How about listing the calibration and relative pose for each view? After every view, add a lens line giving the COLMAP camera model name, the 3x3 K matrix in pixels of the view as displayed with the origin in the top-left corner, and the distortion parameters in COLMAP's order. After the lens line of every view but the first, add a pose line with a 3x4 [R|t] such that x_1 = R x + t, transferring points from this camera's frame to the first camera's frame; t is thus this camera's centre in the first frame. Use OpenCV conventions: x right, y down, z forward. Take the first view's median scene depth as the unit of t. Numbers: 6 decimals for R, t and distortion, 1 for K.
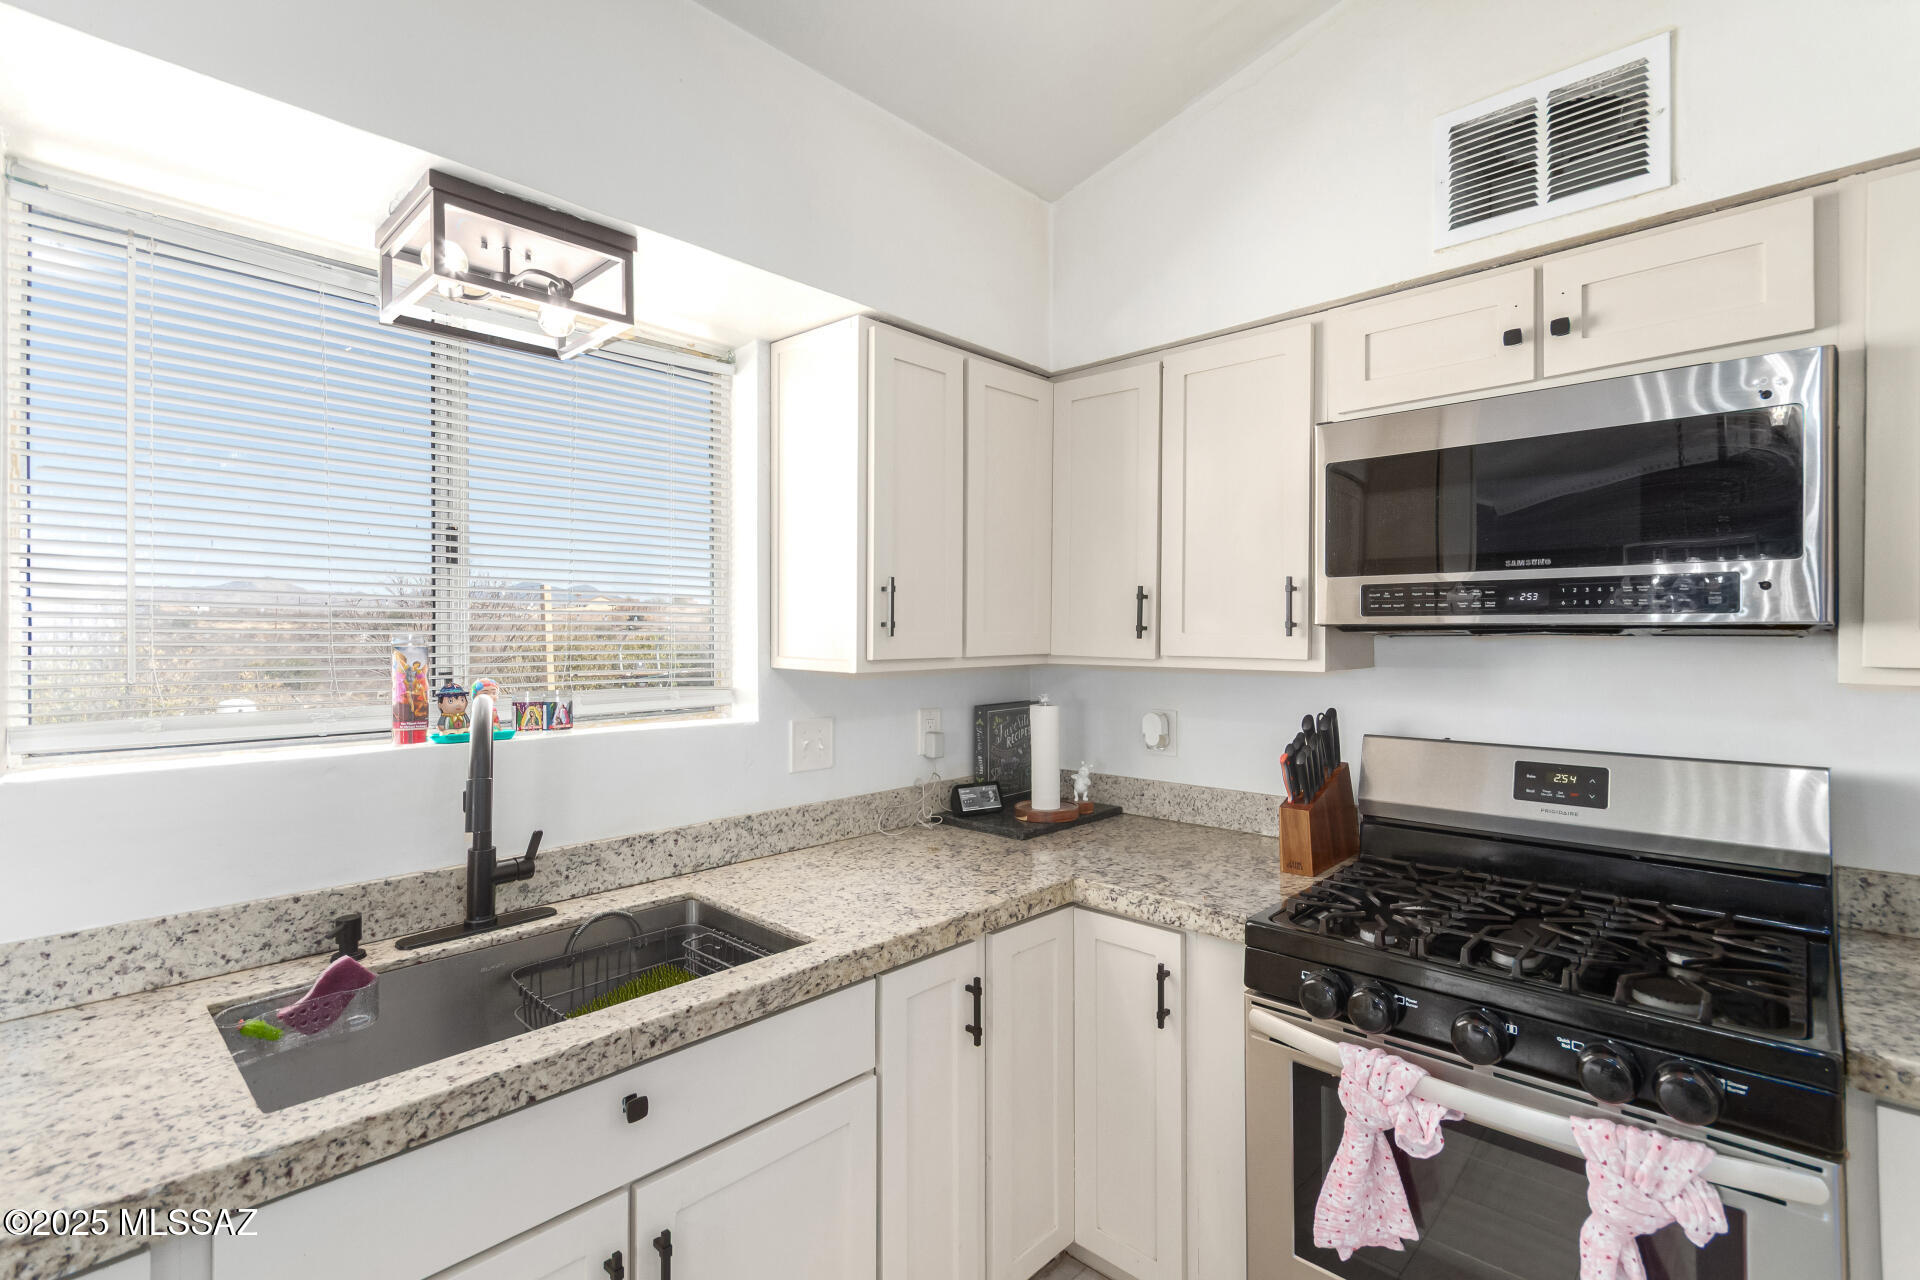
lens RADIAL K [[890.6, 0, 970.1], [0, 890.6, 630.1], [0, 0, 1]] dist [0.012342, -0.002560]
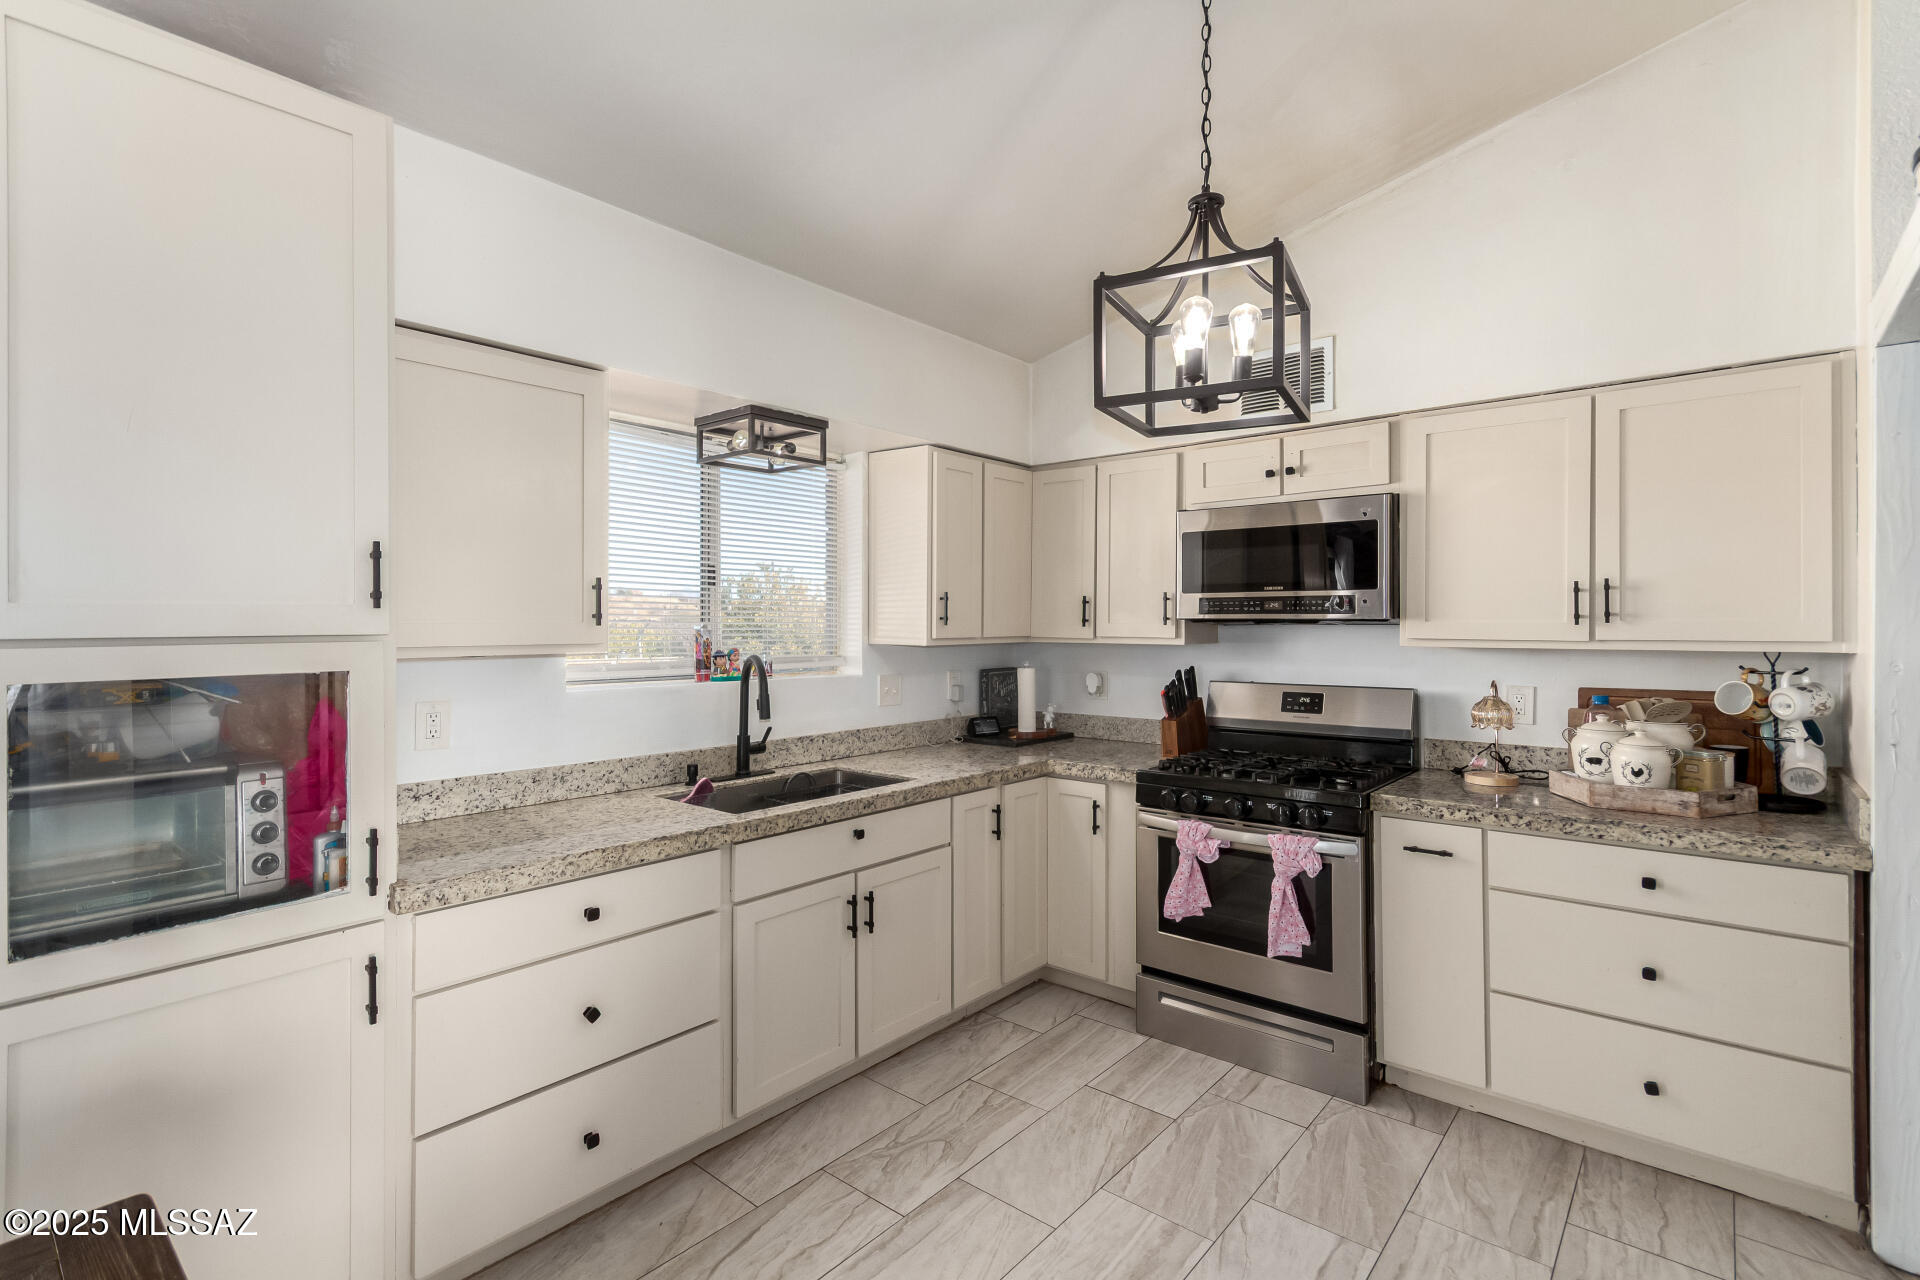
lens RADIAL K [[890.6, 0, 968.5], [0, 890.6, 620.7], [0, 0, 1]] dist [0.012342, -0.002560]
pose [[0.998634, 0.000126, 0.052259, -0.154626], [-0.000076, 1.000000, -0.000959, -0.000276], [-0.052259, 0.000954, 0.998633, -0.894156]]
